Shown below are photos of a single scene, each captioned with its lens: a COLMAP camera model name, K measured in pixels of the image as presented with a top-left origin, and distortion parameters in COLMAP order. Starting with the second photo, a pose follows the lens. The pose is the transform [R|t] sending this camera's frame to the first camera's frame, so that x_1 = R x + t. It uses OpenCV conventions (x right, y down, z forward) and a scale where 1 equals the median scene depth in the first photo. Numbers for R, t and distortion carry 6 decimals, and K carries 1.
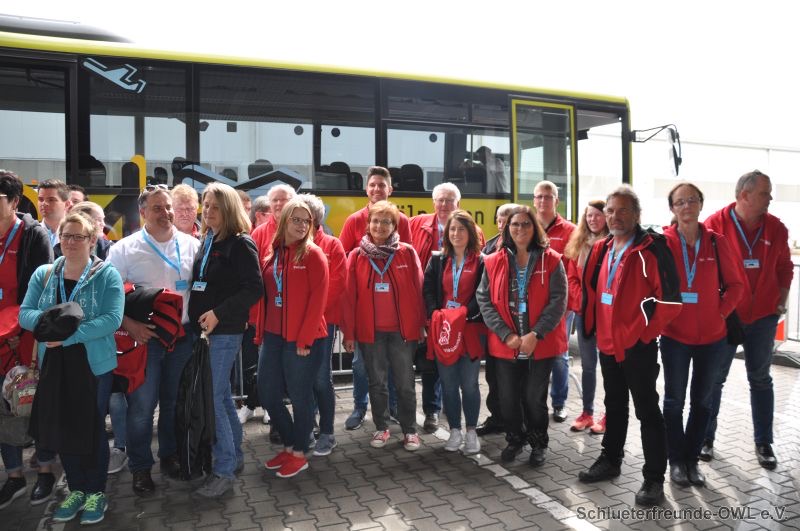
lens RADIAL K [[618.8, 0, 400.1], [0, 618.8, 271.6], [0, 0, 1]] dist [-0.054904, 0.002395]
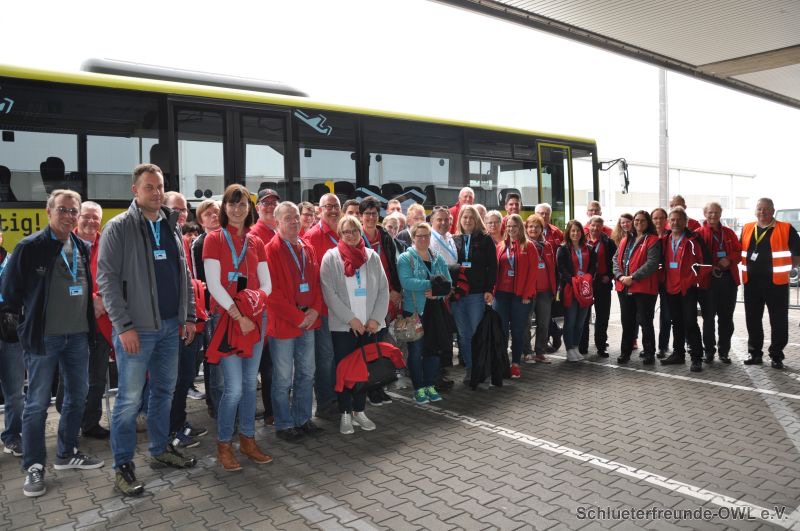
lens RADIAL K [[618.8, 0, 399.5], [0, 618.8, 260.1], [0, 0, 1]] dist [-0.054904, 0.002395]
pose [[0.967895, -0.024897, 0.250118, -0.610080], [0.033026, 0.999052, -0.028354, 0.034156], [-0.249175, 0.035704, 0.967800, -0.375585]]
